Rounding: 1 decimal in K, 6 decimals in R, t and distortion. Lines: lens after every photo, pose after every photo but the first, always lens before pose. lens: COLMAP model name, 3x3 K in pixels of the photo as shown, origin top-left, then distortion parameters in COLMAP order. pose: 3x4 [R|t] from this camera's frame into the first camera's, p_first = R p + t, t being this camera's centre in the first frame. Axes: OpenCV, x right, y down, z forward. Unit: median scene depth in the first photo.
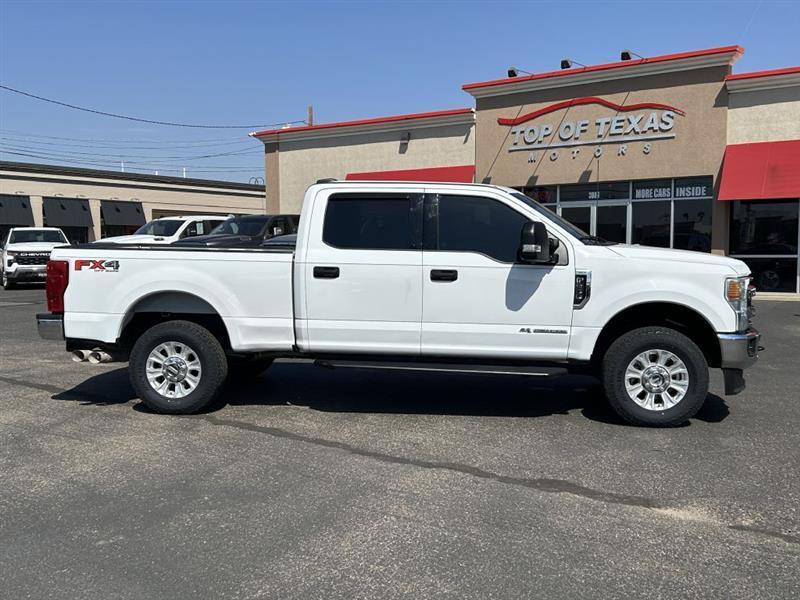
lens RADIAL K [[857.8, 0, 402.4], [0, 857.8, 321.8], [0, 0, 1]] dist [0.038564, 0.000000]
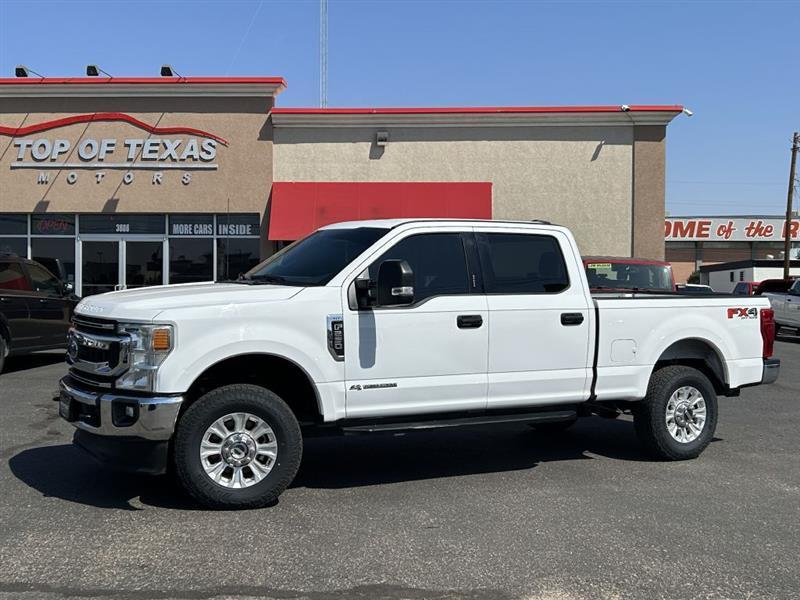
lens RADIAL K [[958.7, 0, 375.6], [0, 958.7, 303.3], [0, 0, 1]] dist [0.113120, 0.000000]
pose [[0.836256, -0.001489, 0.548337, -0.132714], [0.040730, 0.997403, -0.059408, -0.009409], [-0.546824, 0.072014, 0.834145, 0.106675]]
